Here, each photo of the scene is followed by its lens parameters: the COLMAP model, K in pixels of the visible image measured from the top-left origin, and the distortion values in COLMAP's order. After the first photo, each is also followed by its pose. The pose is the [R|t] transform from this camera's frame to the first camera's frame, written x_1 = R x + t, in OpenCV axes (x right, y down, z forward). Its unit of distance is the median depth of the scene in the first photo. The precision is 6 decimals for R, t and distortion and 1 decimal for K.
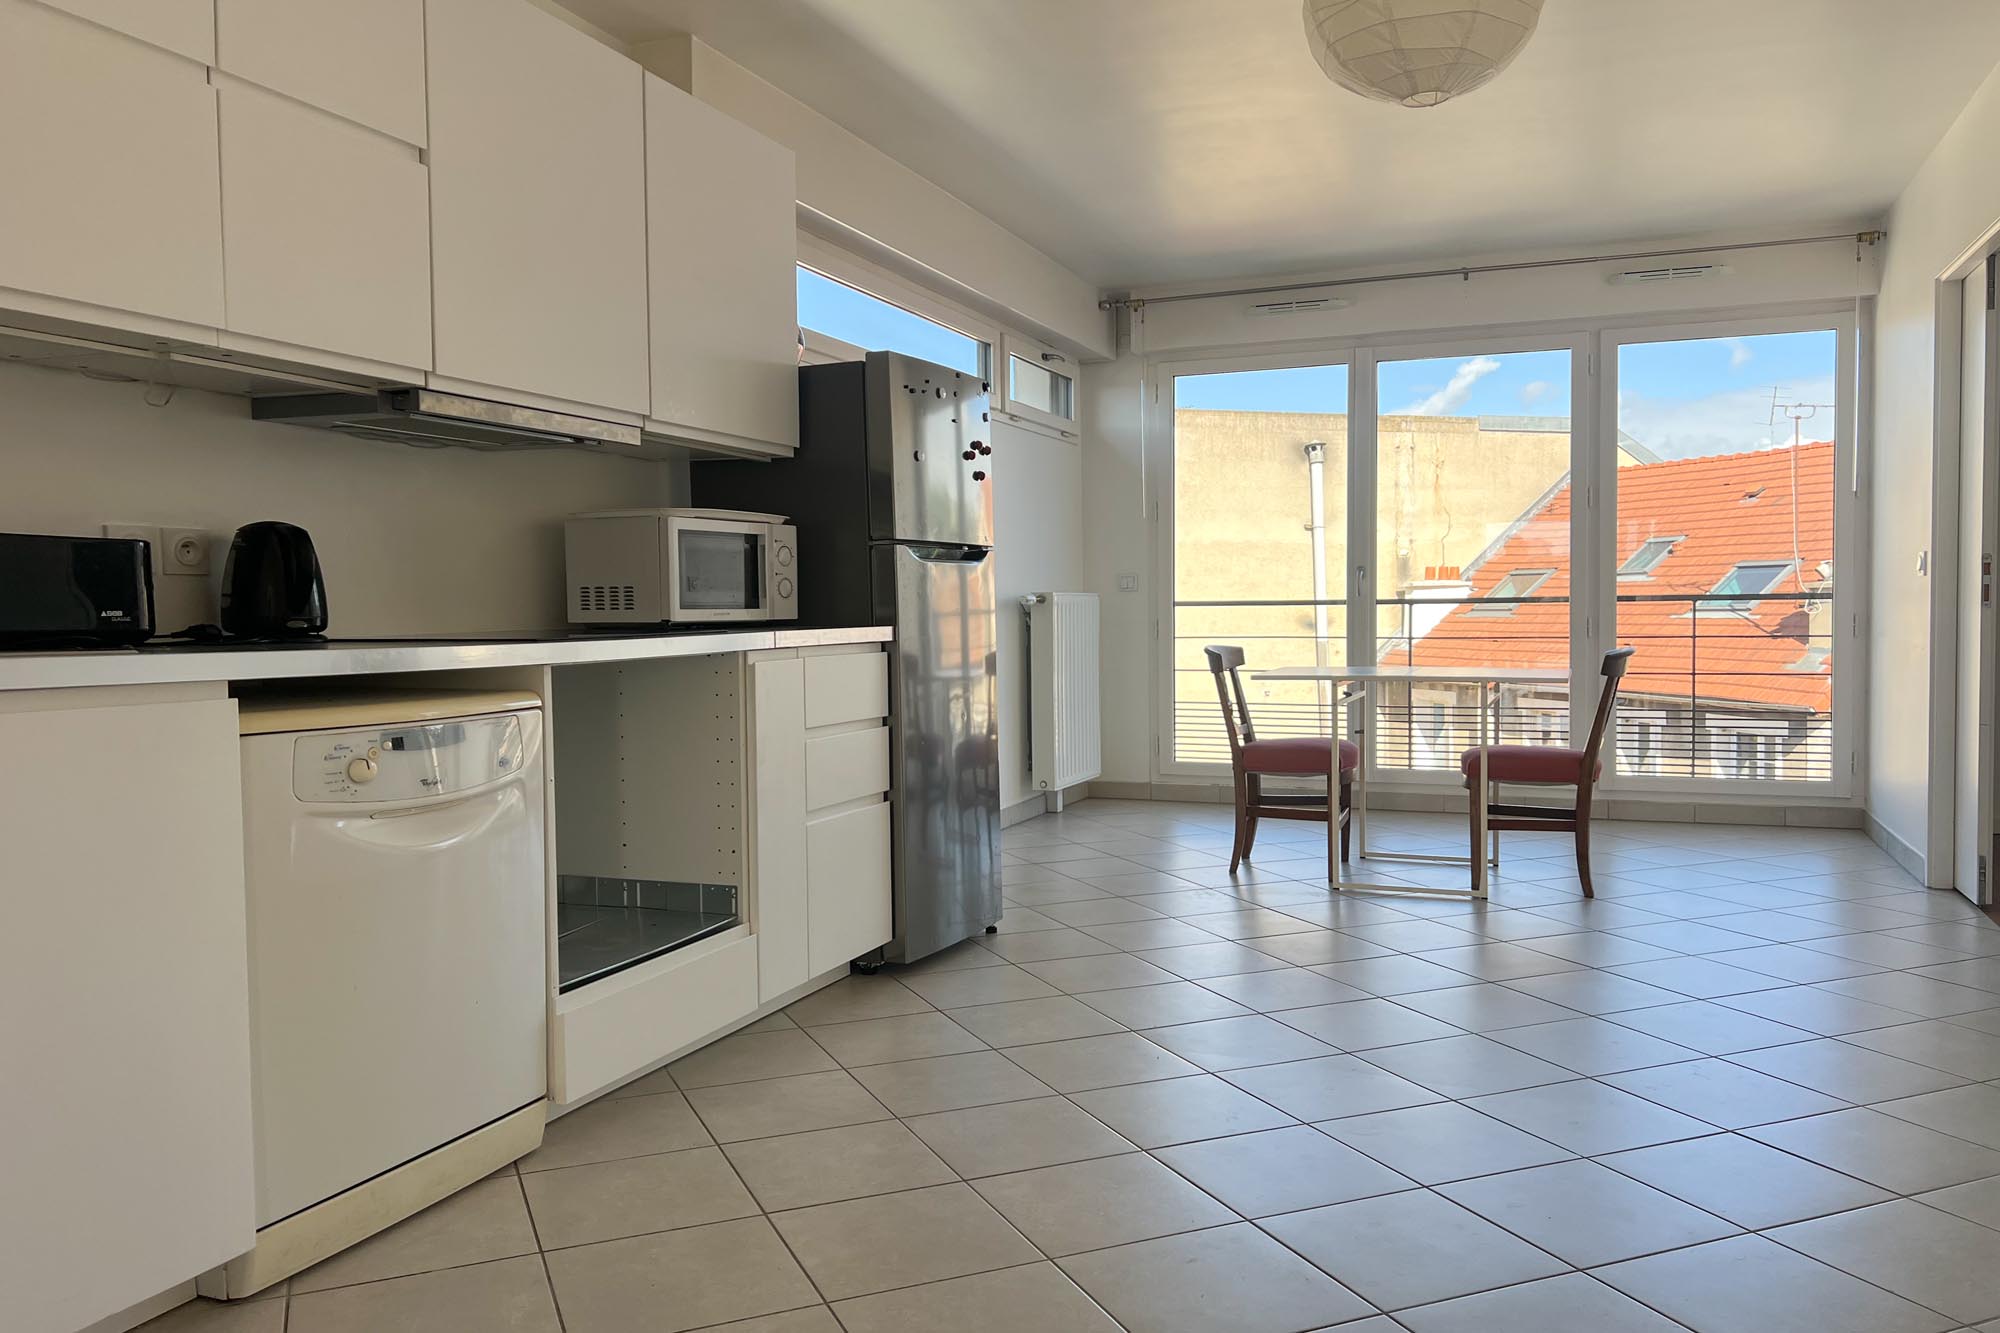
lens RADIAL K [[1486.3, 0, 1000.0], [0, 1486.3, 666.5], [0, 0, 1]] dist [0.085233, -0.003394]
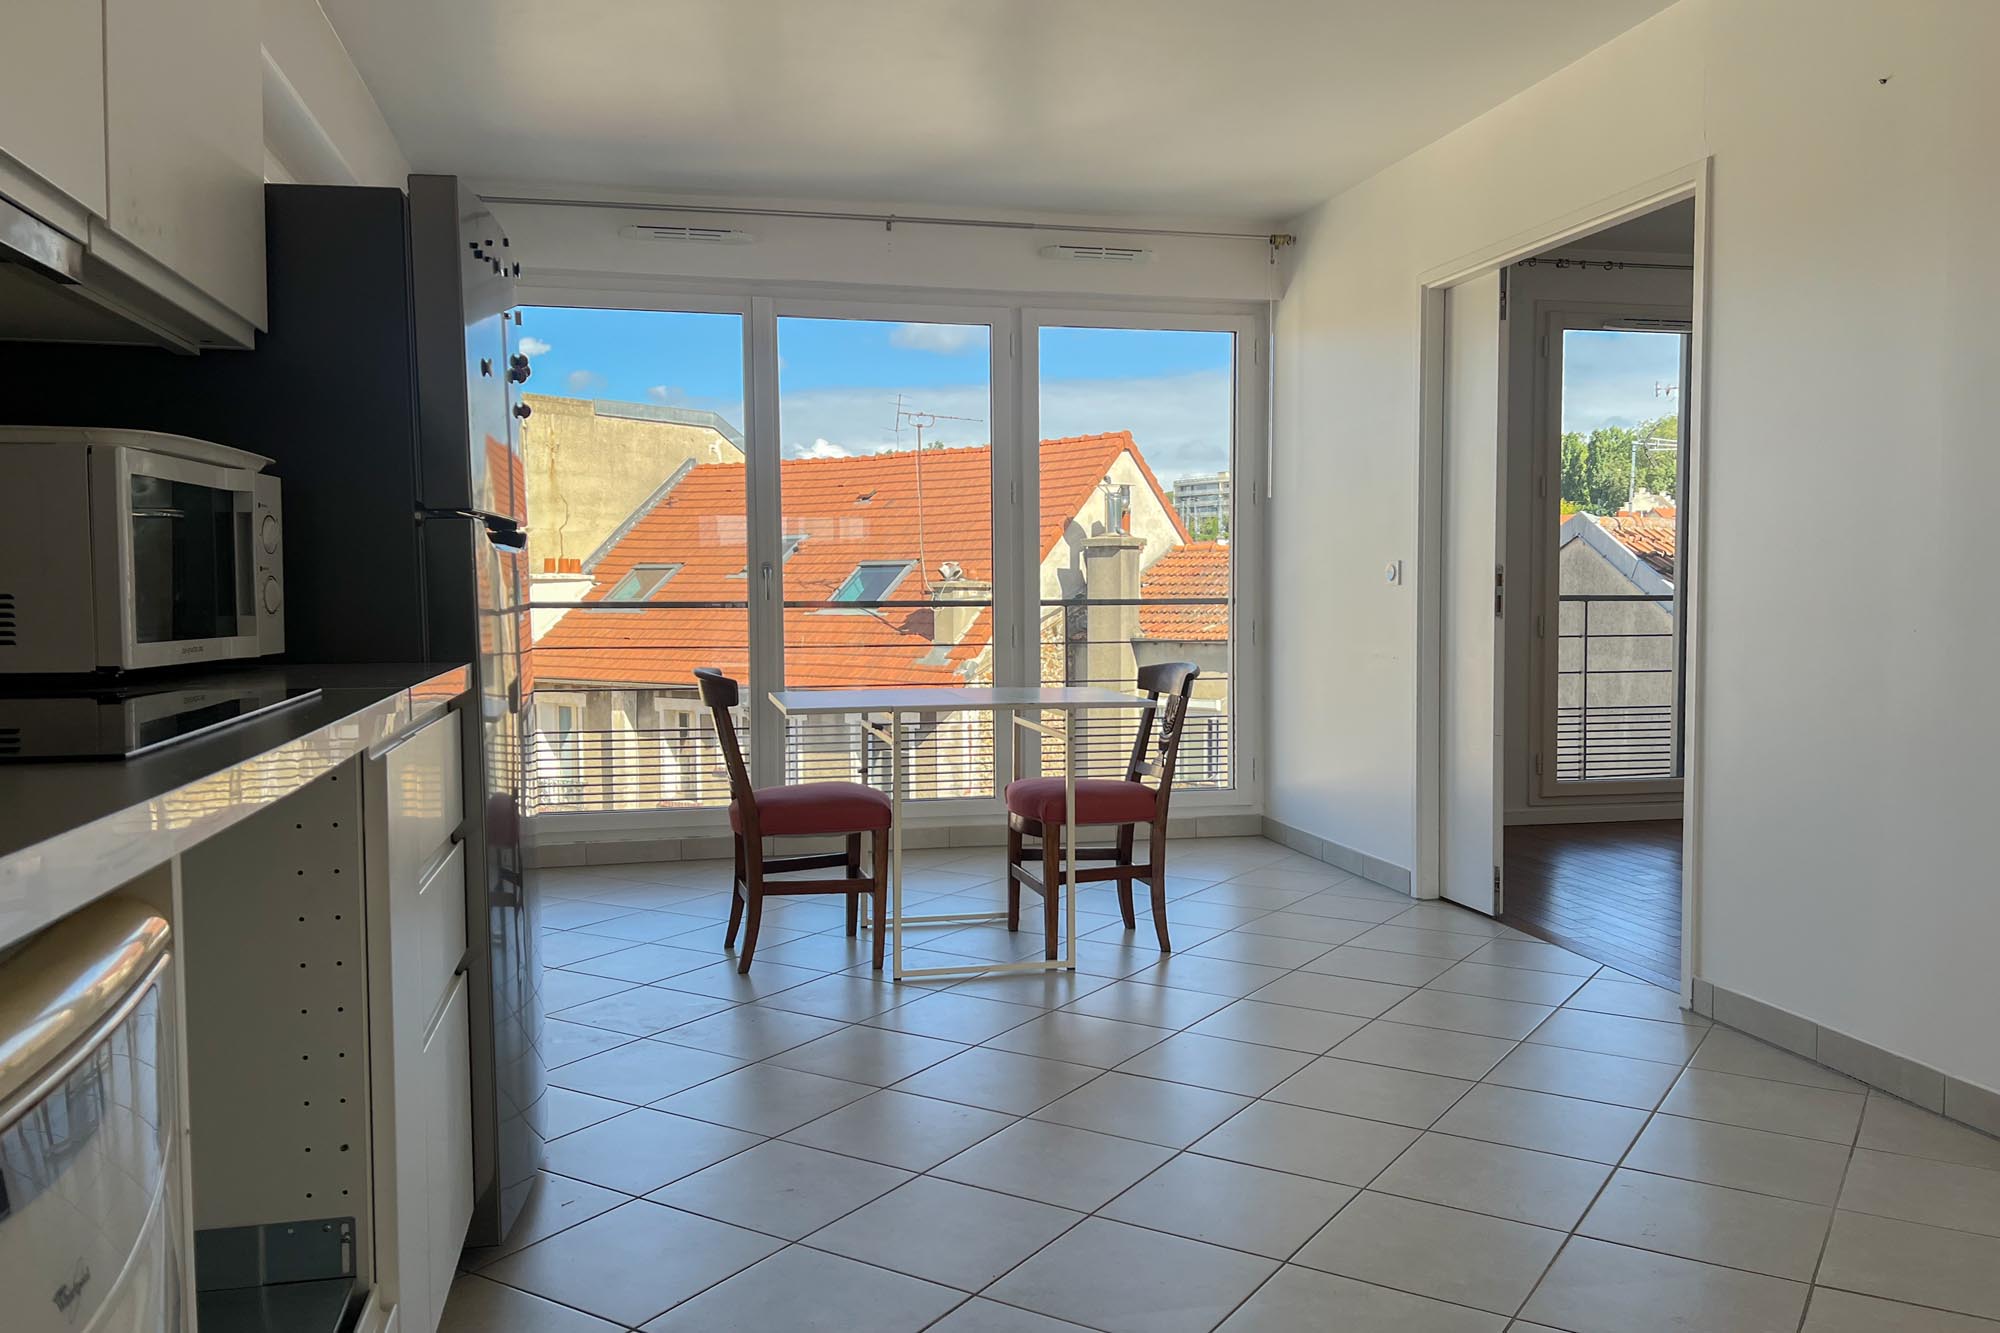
lens RADIAL K [[1559.1, 0, 949.8], [0, 1559.1, 674.4], [0, 0, 1]] dist [0.092050, -0.000825]
pose [[0.840027, -0.022775, 0.542067, -0.145568], [0.018418, 0.999740, 0.013462, -0.015080], [-0.542232, -0.001324, 0.840228, 0.222640]]
